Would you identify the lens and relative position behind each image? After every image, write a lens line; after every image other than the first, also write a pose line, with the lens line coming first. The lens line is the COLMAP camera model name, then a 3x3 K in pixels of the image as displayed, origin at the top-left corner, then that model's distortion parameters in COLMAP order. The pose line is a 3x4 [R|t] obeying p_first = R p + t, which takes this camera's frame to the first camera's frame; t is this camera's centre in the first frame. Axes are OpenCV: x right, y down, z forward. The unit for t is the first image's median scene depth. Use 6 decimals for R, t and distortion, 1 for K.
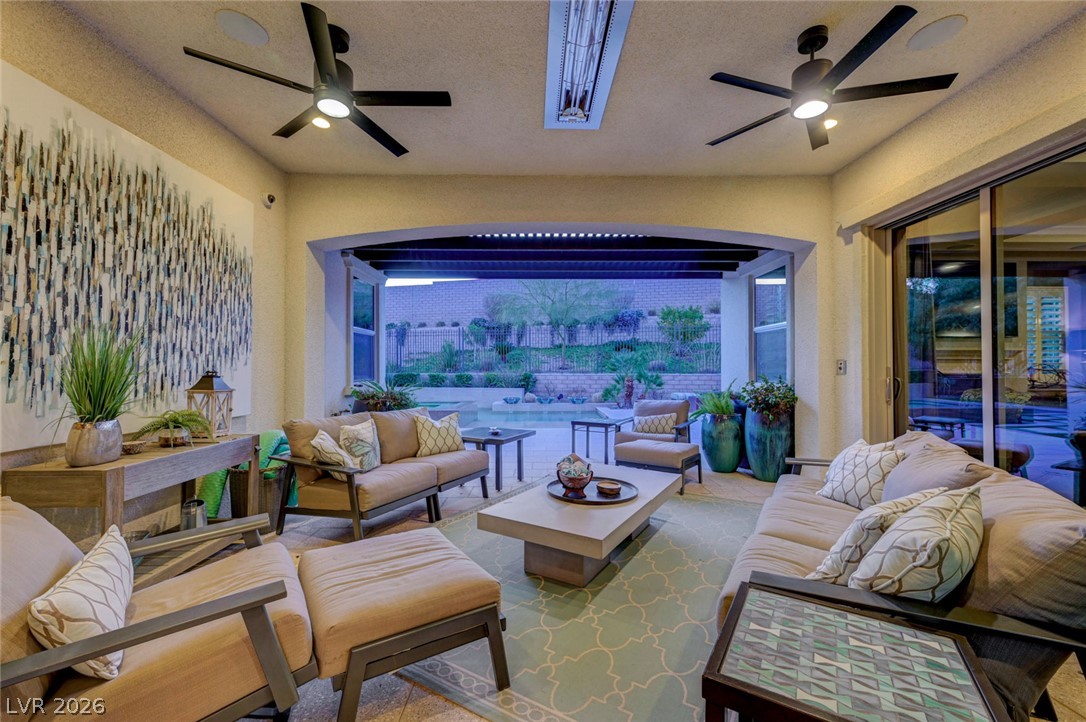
lens RADIAL K [[443.0, 0, 540.8], [0, 443.0, 361.3], [0, 0, 1]] dist [0.004581, 0.000169]
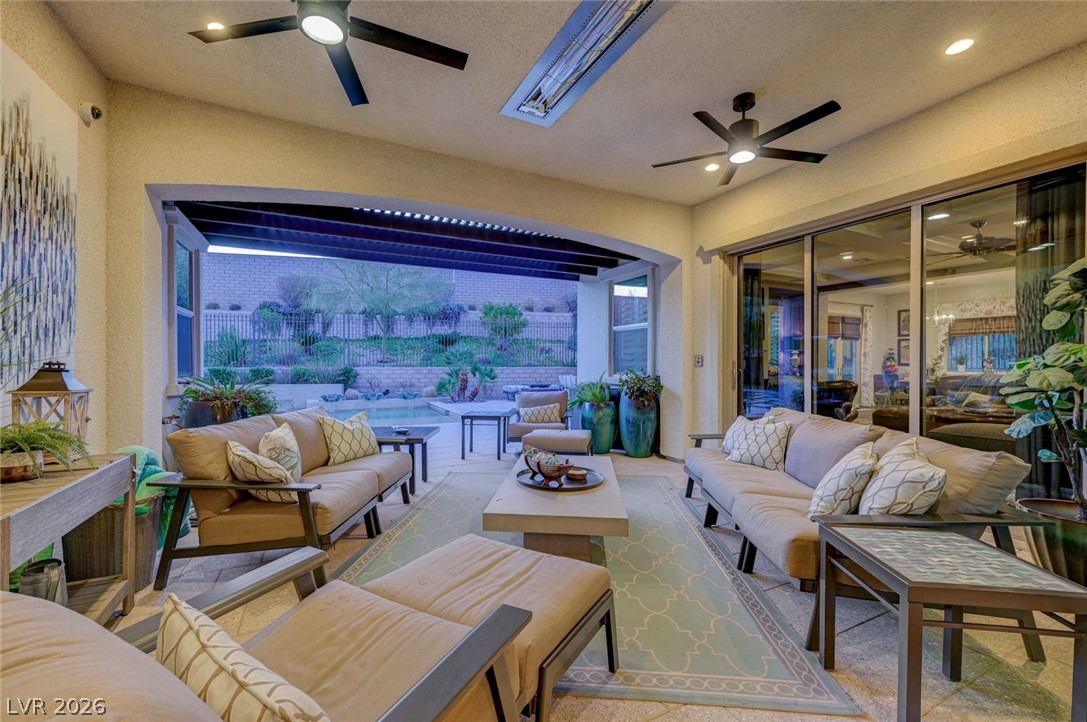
lens RADIAL K [[445.2, 0, 543.5], [0, 445.2, 361.0], [0, 0, 1]] dist [0.000910, 0.000140]
pose [[0.896218, 0.004458, 0.443591, -0.267527], [-0.010283, 0.999890, 0.010726, 0.004140], [-0.443494, -0.014174, 0.896165, 0.061320]]
